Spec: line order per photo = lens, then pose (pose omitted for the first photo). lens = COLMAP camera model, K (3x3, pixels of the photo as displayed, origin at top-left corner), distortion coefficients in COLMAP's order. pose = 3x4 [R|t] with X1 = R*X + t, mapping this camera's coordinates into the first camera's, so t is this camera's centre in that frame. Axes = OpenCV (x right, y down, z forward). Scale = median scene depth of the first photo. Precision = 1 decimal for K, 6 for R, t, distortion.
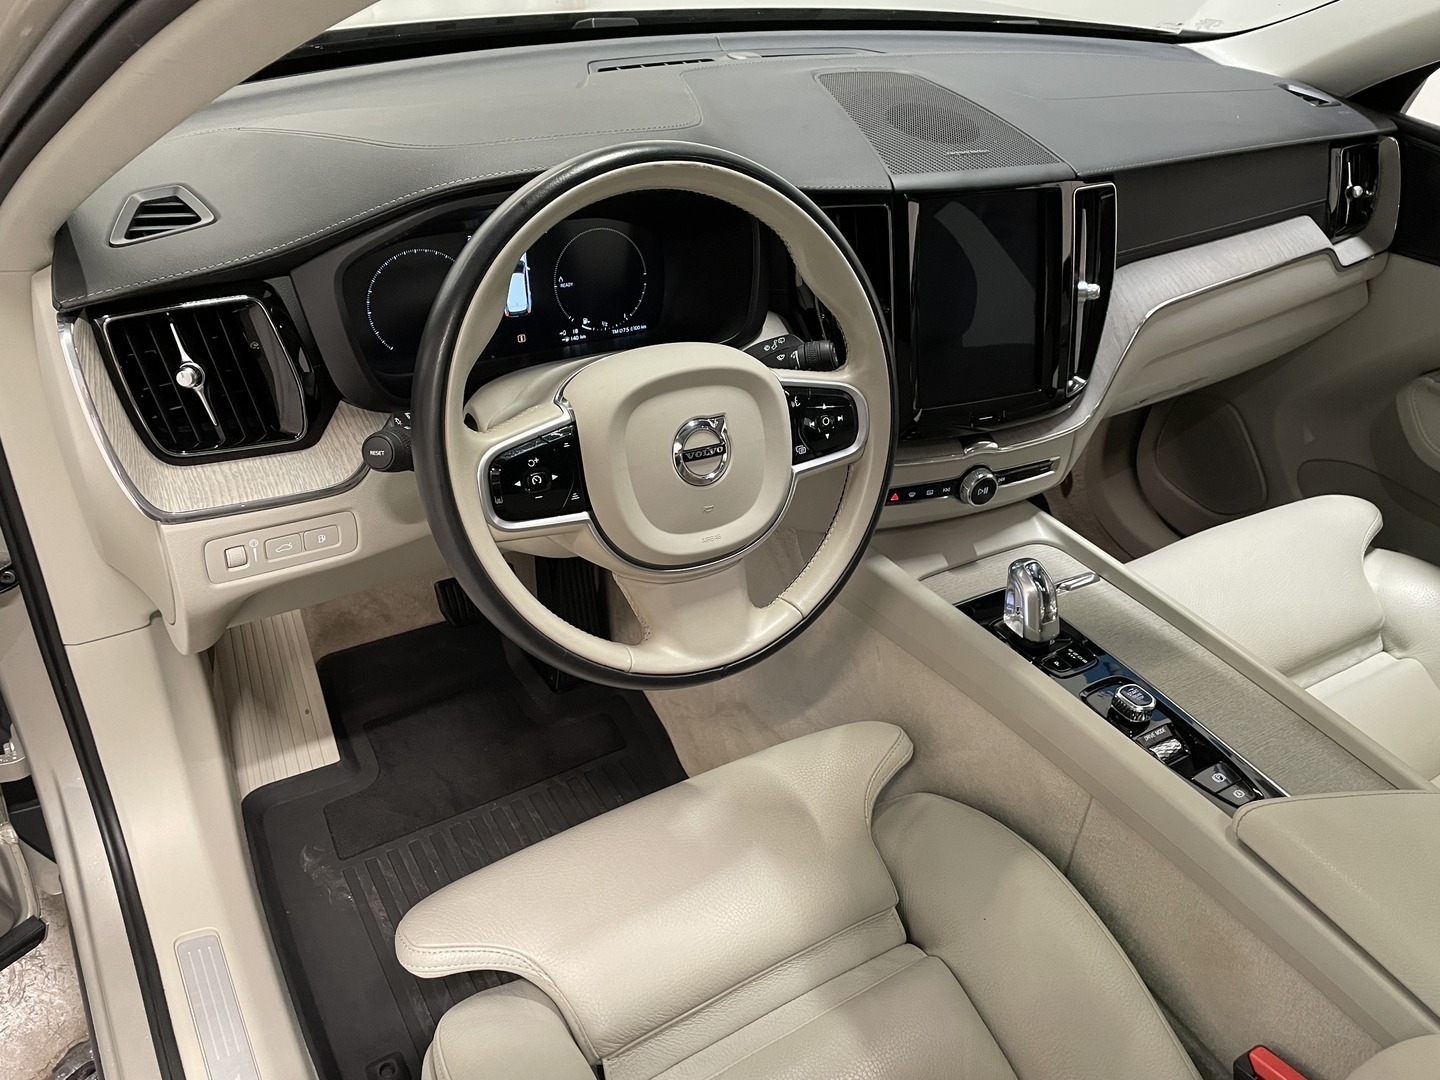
lens RADIAL K [[1101.6, 0, 720.0], [0, 1101.6, 540.0], [0, 0, 1]] dist [0.076323, -0.102018]
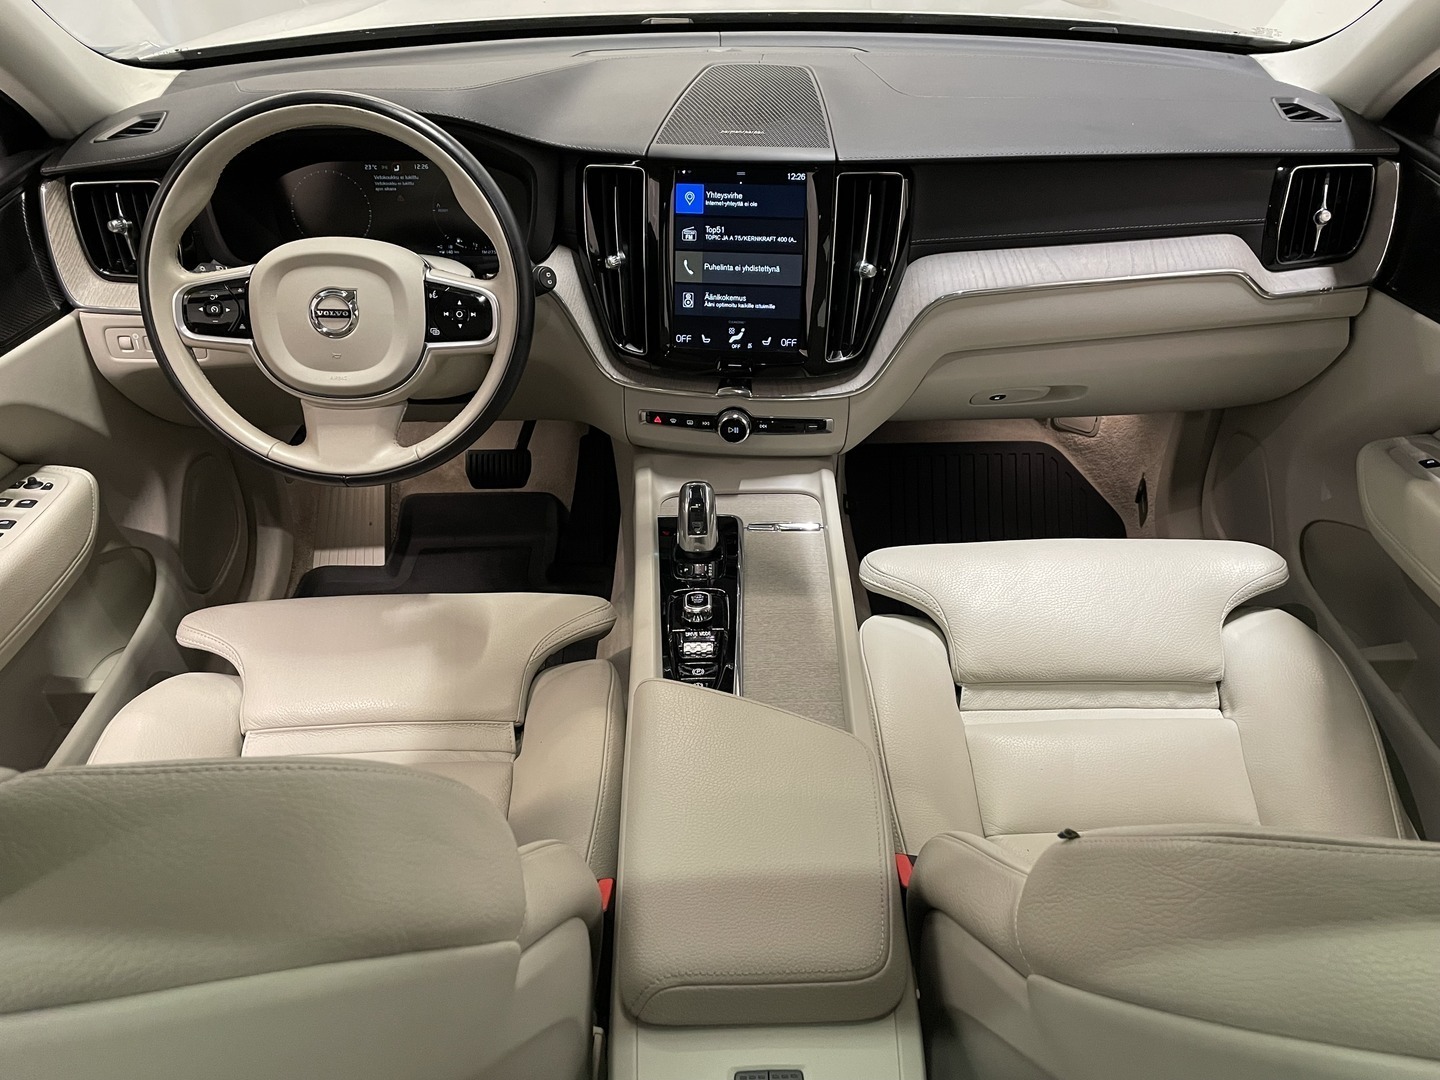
lens RADIAL K [[1101.6, 0, 720.0], [0, 1101.6, 540.0], [0, 0, 1]] dist [0.076323, -0.102018]
pose [[0.869899, 0.219927, -0.441484, 0.846462], [-0.224364, 0.973561, 0.042898, 0.023061], [0.439246, 0.061736, 0.896243, -0.024584]]
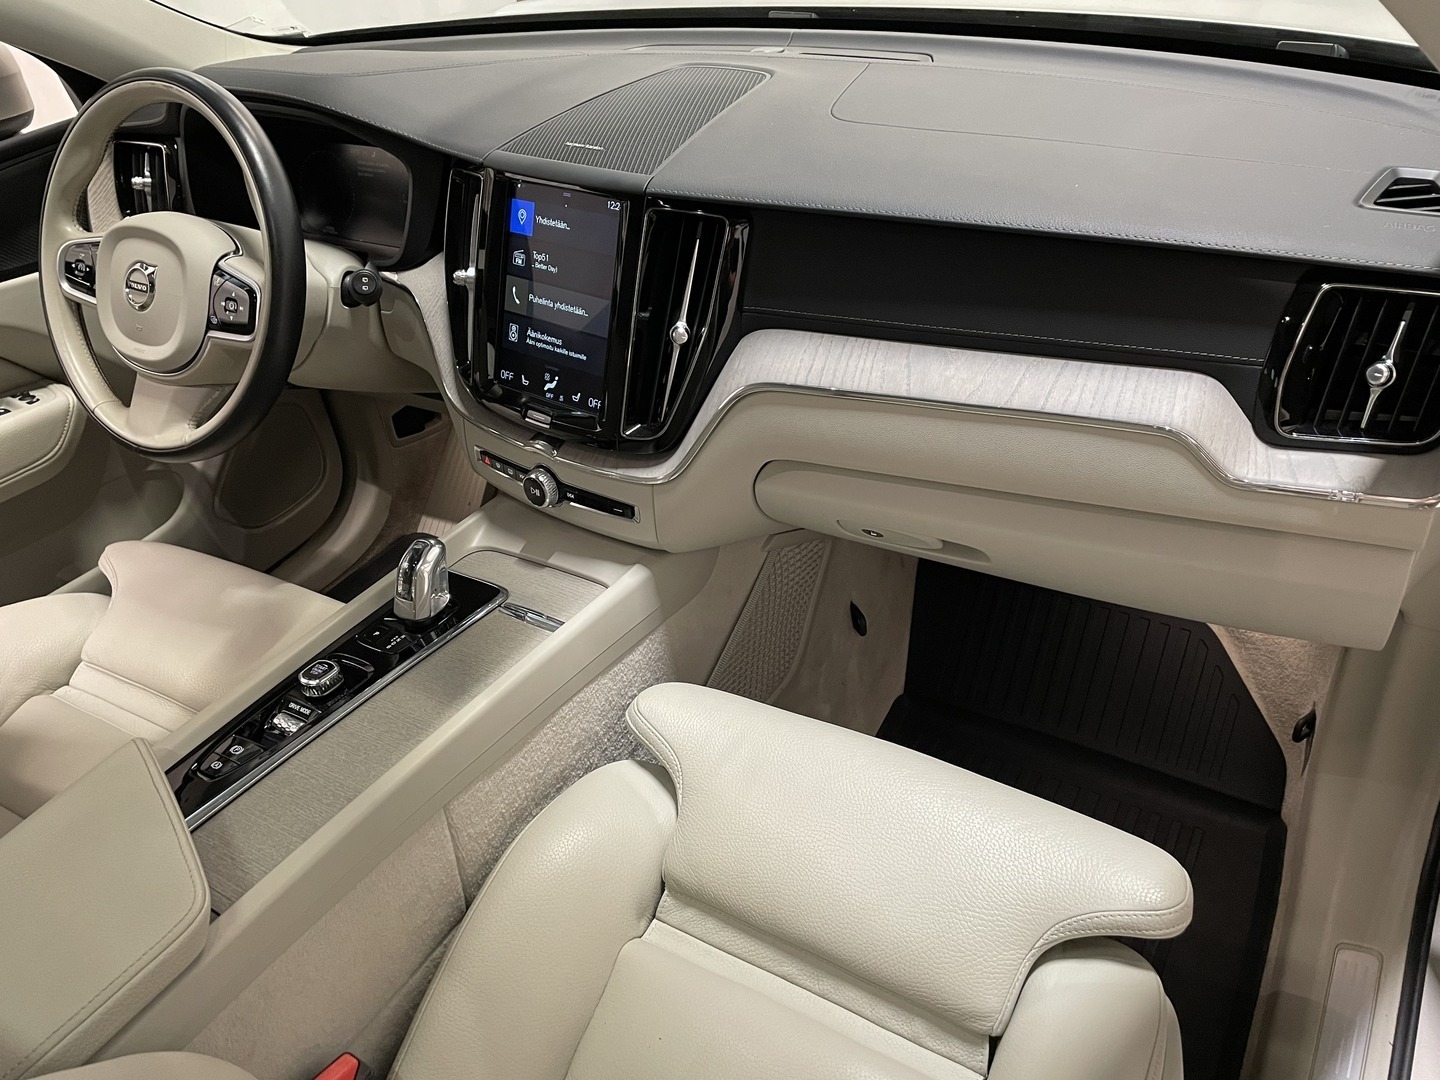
lens RADIAL K [[1139.6, 0, 717.7], [0, 1139.6, 527.3], [0, 0, 1]] dist [0.026007, -0.004562]
pose [[0.462610, 0.392041, -0.795170, 1.248456], [-0.413300, 0.888856, 0.197783, -0.312513], [0.784331, 0.237148, 0.573224, 0.629586]]
